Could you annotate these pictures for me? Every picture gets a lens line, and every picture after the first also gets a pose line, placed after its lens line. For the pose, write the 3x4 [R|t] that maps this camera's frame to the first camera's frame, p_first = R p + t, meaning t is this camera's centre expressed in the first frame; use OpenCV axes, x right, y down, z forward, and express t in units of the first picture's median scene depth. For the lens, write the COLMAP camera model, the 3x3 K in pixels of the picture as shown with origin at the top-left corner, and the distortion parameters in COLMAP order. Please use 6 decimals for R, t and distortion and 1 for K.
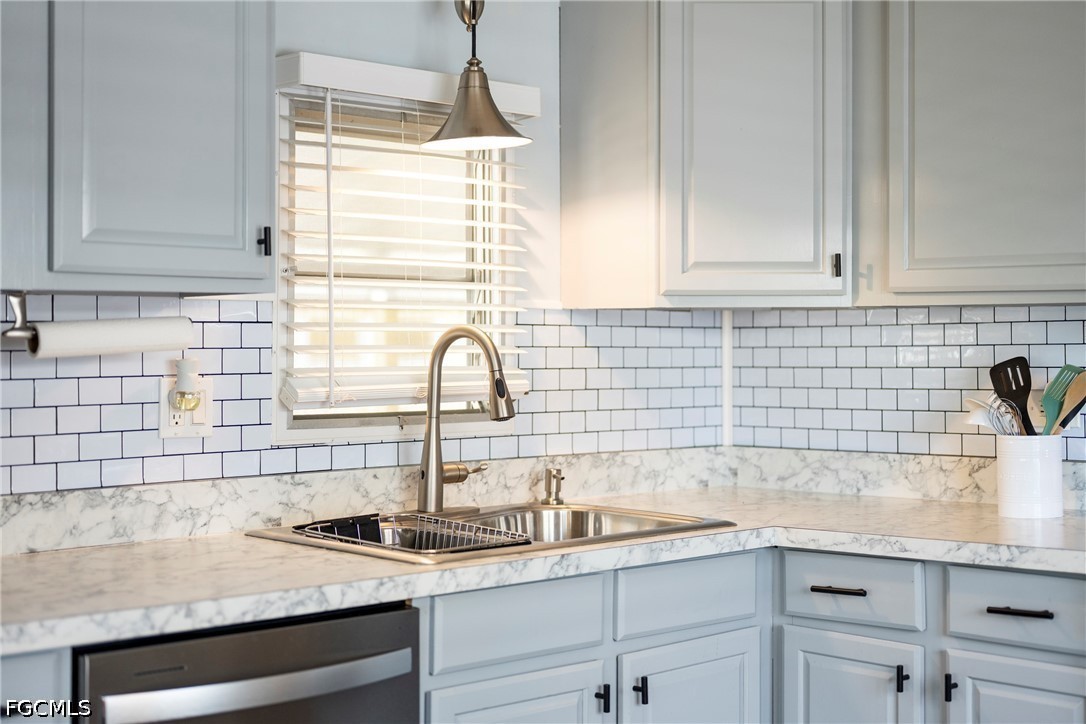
lens RADIAL K [[1656.1, 0, 543.0], [0, 1656.1, 362.0], [0, 0, 1]] dist [-0.013464, -0.027885]
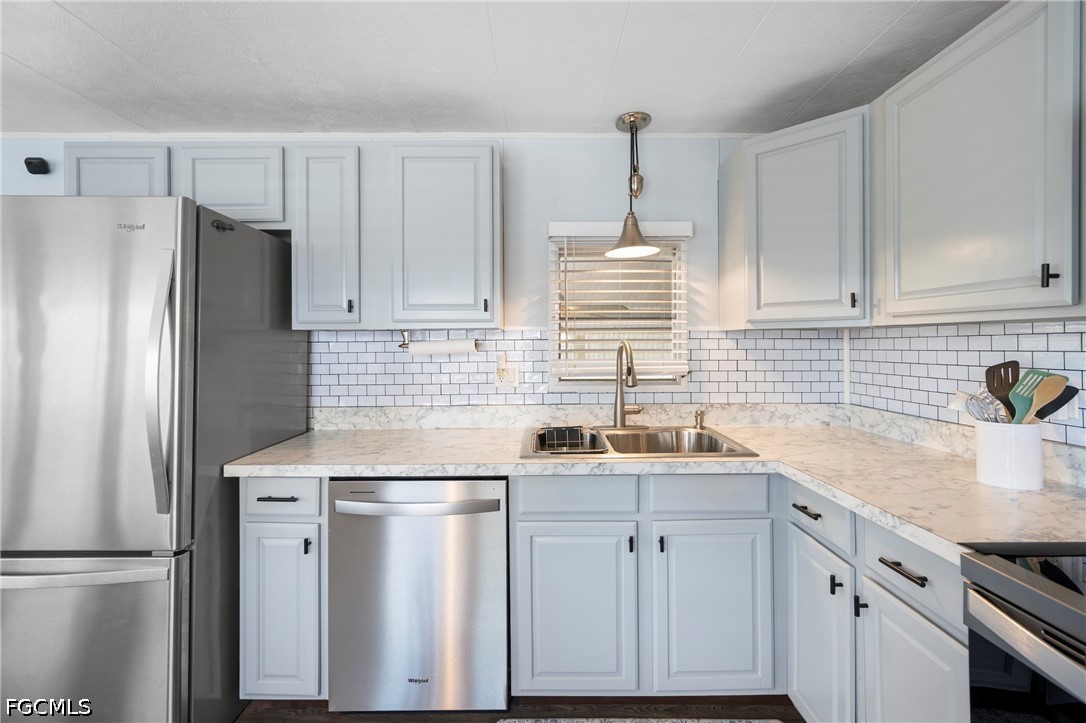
lens RADIAL K [[491.2, 0, 542.5], [0, 491.2, 346.4], [0, 0, 1]] dist [0.000586, -0.000026]
pose [[0.720875, 0.003290, -0.693057, 0.275168], [-0.003182, 0.999994, 0.001437, -0.013255], [0.693057, 0.001169, 0.720881, 0.431367]]
